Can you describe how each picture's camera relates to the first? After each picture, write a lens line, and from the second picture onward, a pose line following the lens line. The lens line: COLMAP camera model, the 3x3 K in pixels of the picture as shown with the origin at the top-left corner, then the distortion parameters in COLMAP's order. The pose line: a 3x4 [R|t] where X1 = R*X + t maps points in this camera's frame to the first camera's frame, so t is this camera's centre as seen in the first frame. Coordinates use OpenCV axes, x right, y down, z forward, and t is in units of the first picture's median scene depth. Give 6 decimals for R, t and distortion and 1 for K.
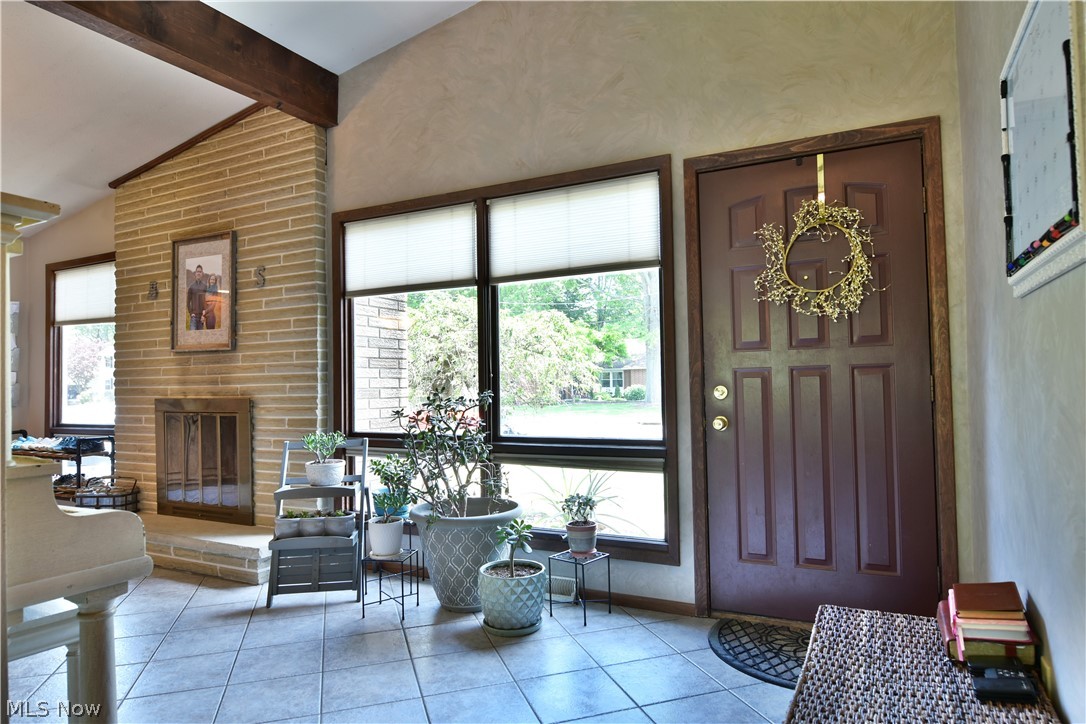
lens RADIAL K [[663.7, 0, 542.9], [0, 663.7, 364.4], [0, 0, 1]] dist [-0.014281, -0.002628]
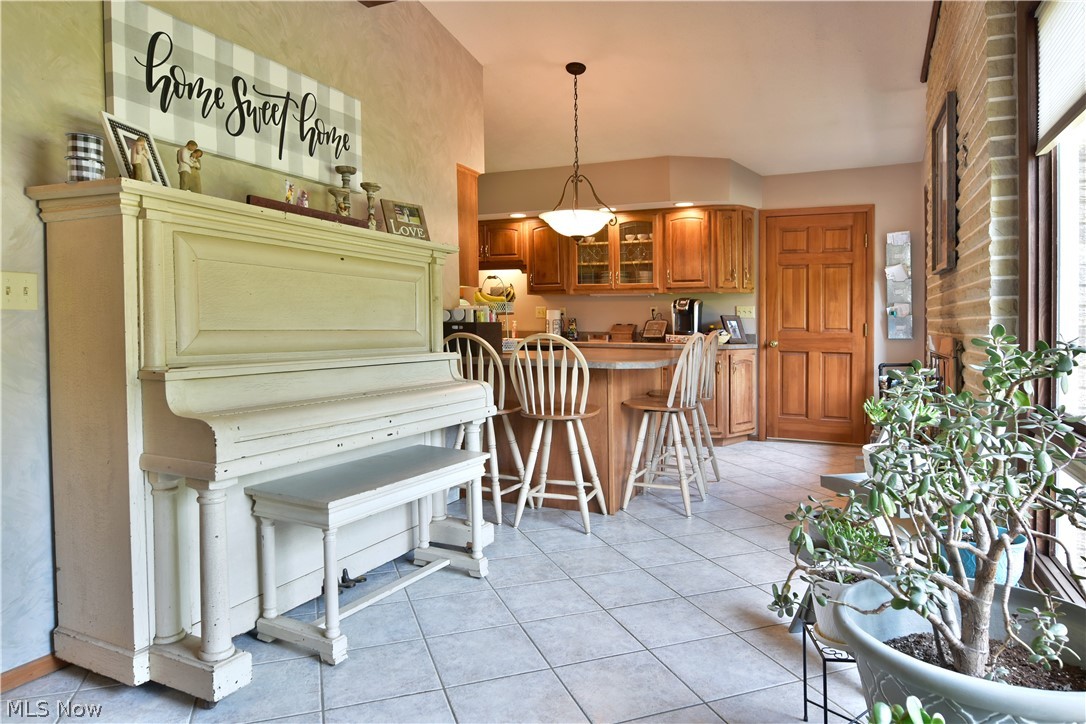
lens RADIAL K [[663.7, 0, 542.5], [0, 663.7, 310.8], [0, 0, 1]] dist [-0.014281, -0.002628]
pose [[0.039354, -0.001098, -0.999225, 0.208718], [0.026278, 0.999655, -0.000064, 0.014586], [0.998880, -0.026255, 0.039369, 0.540779]]
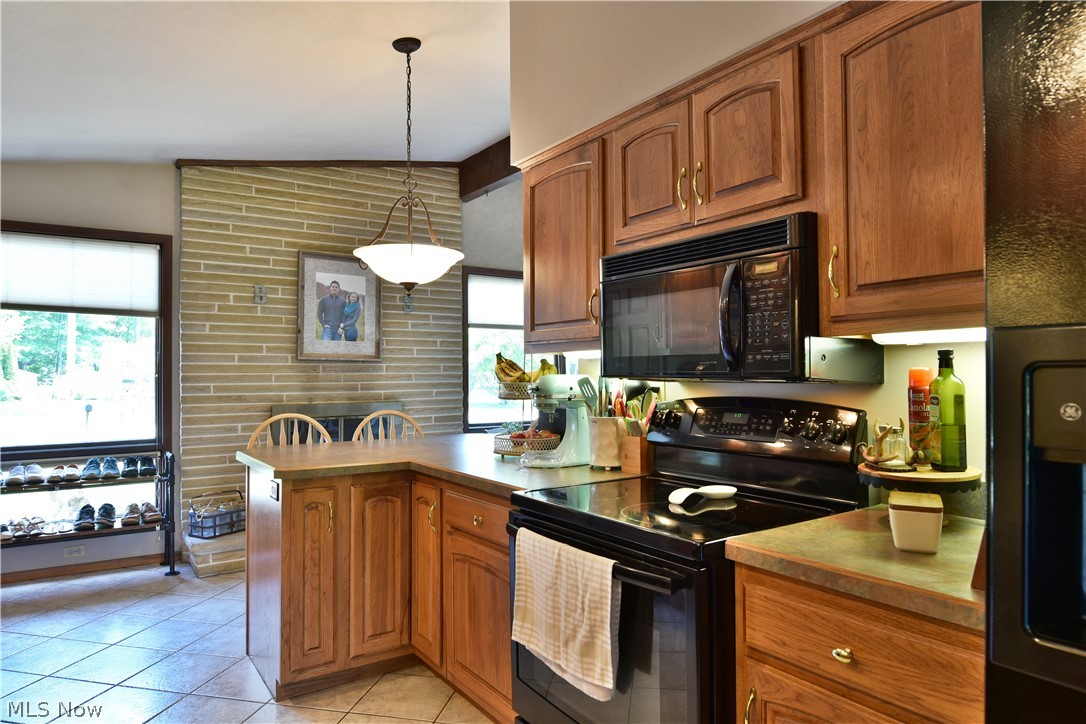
lens RADIAL K [[663.7, 0, 545.6], [0, 663.7, 365.1], [0, 0, 1]] dist [-0.014281, -0.002628]
pose [[0.469075, 0.024192, 0.882827, -1.341450], [-0.028494, 0.999519, -0.012250, -0.008467], [-0.882698, -0.019409, 0.469539, 0.182109]]
